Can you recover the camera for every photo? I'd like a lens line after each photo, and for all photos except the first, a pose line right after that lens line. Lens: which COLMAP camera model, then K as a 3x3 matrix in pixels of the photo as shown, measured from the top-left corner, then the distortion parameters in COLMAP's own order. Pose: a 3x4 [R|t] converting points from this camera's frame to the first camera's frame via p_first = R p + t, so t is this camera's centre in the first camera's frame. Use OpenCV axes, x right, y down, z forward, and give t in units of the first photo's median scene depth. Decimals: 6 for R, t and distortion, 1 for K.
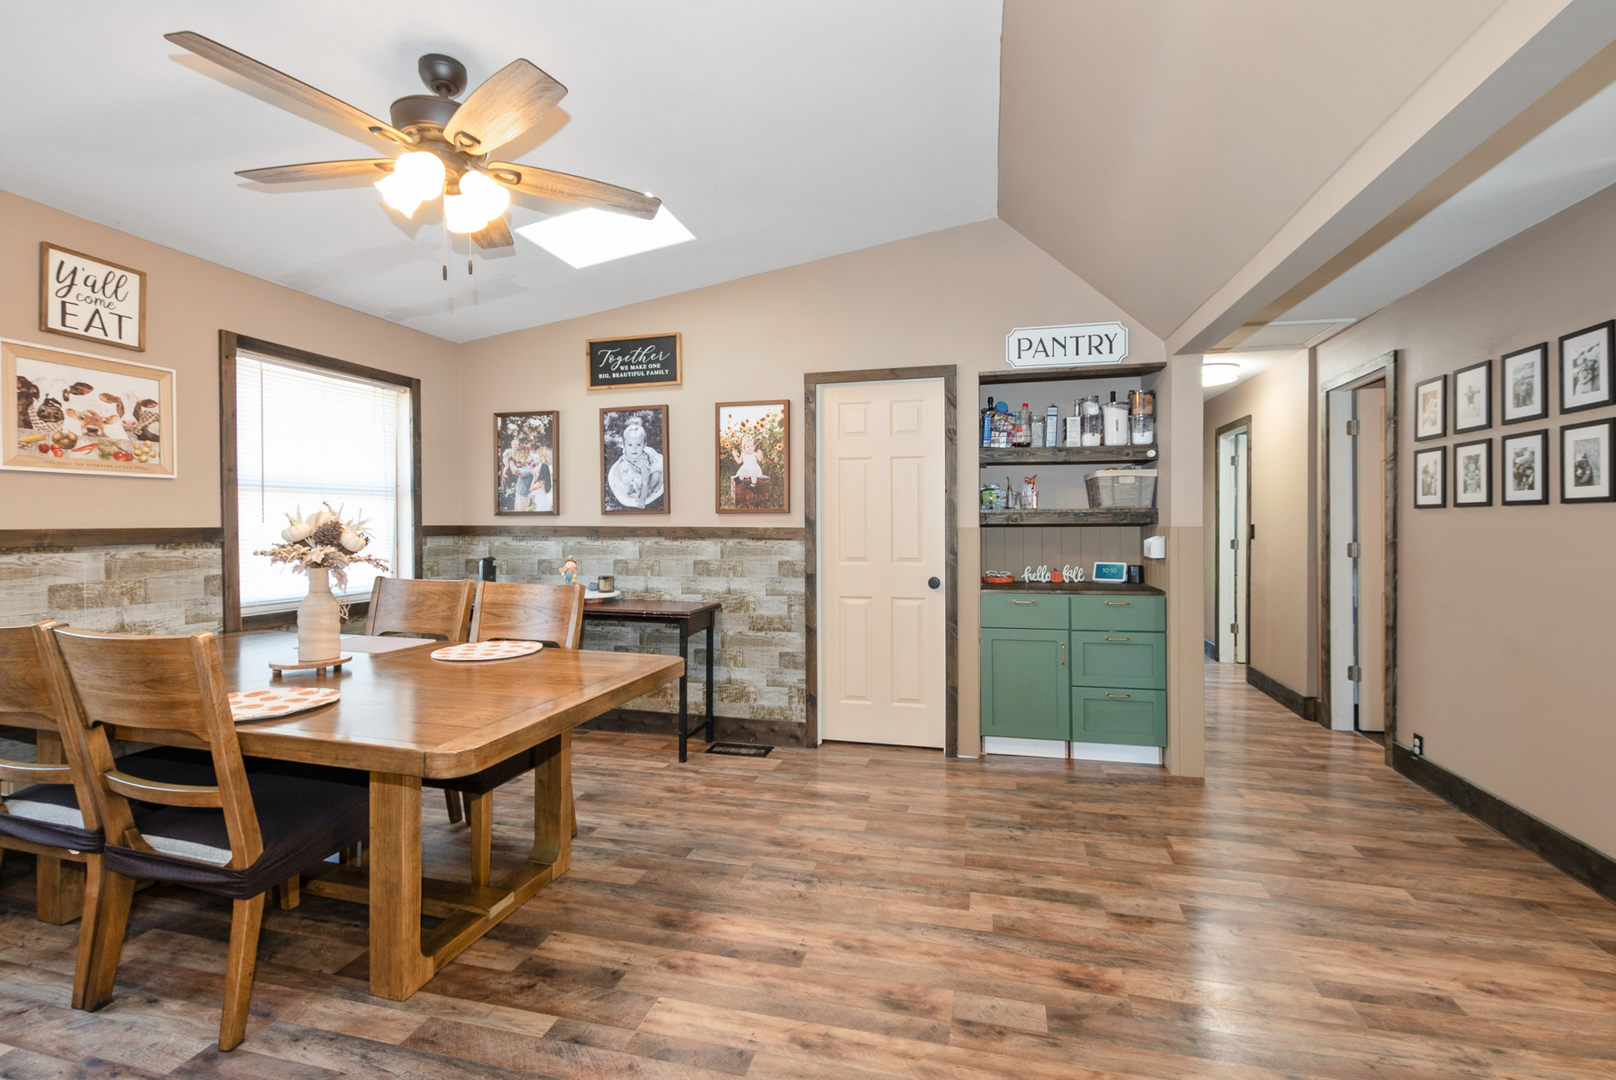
lens RADIAL K [[719.7, 0, 816.4], [0, 719.7, 525.0], [0, 0, 1]] dist [0.003964, 0.000896]
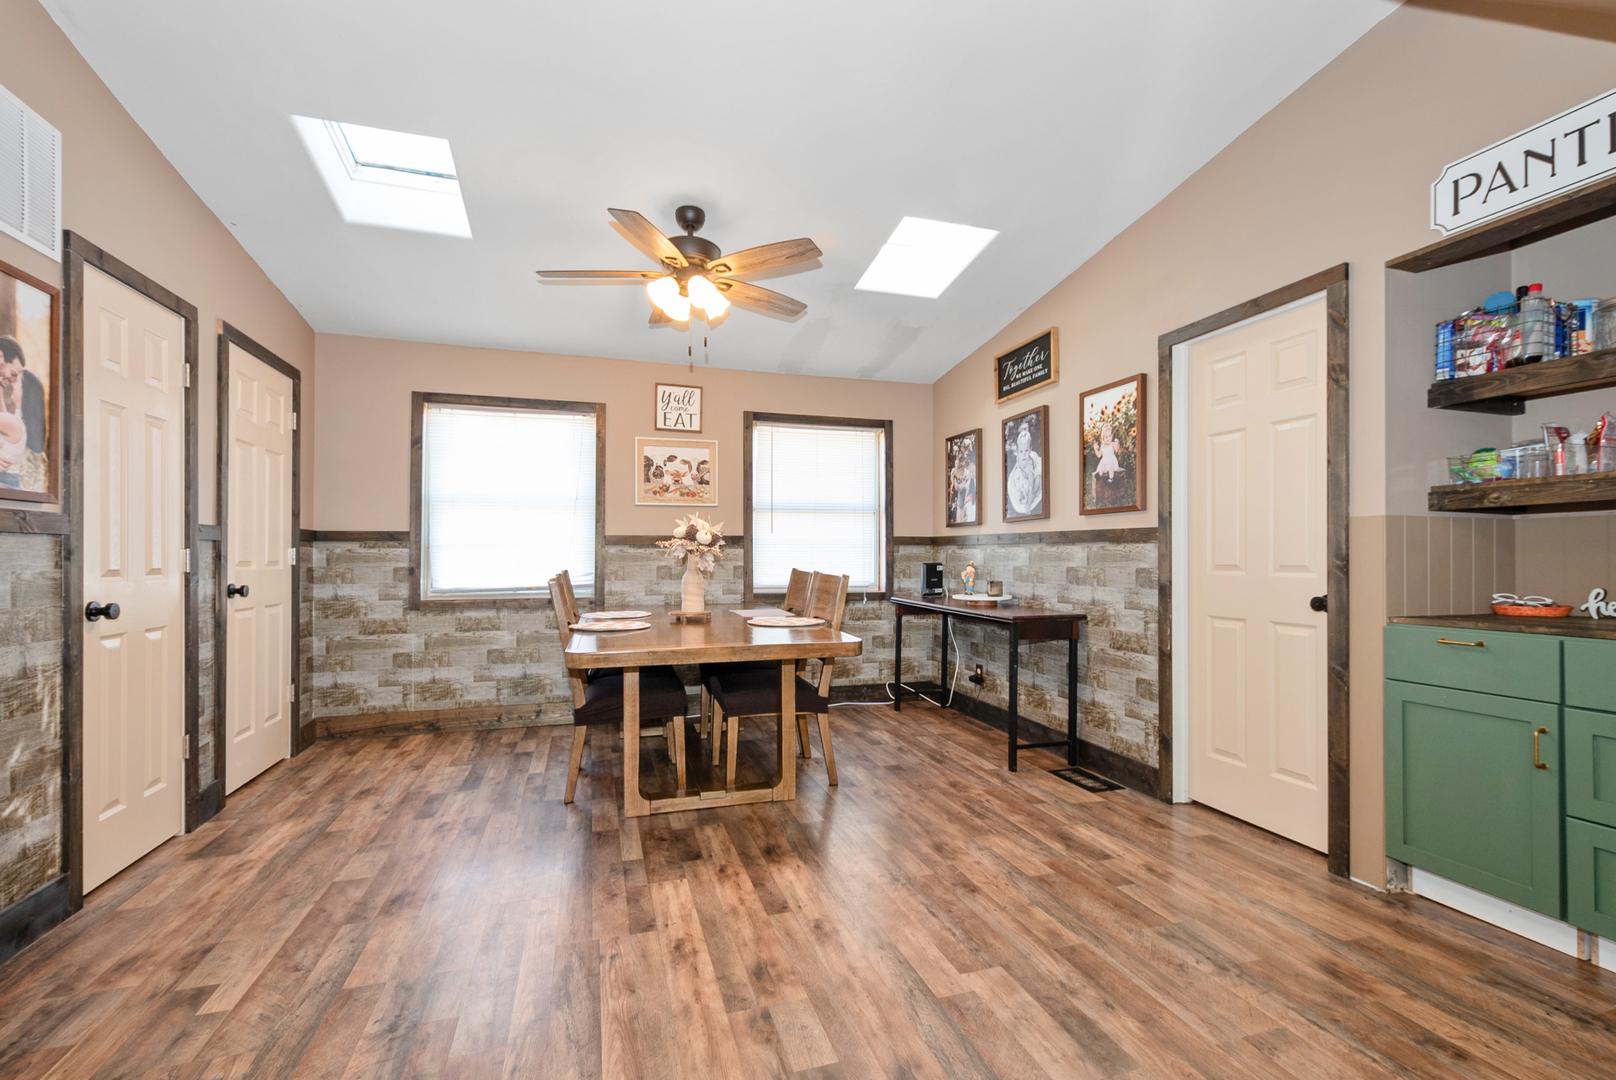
lens RADIAL K [[719.7, 0, 817.9], [0, 719.7, 552.9], [0, 0, 1]] dist [0.003964, 0.000896]
pose [[0.513032, -0.003071, -0.858364, 0.503146], [-0.002896, 0.999982, -0.005309, 0.039892], [0.858365, 0.005209, 0.513014, 0.269125]]
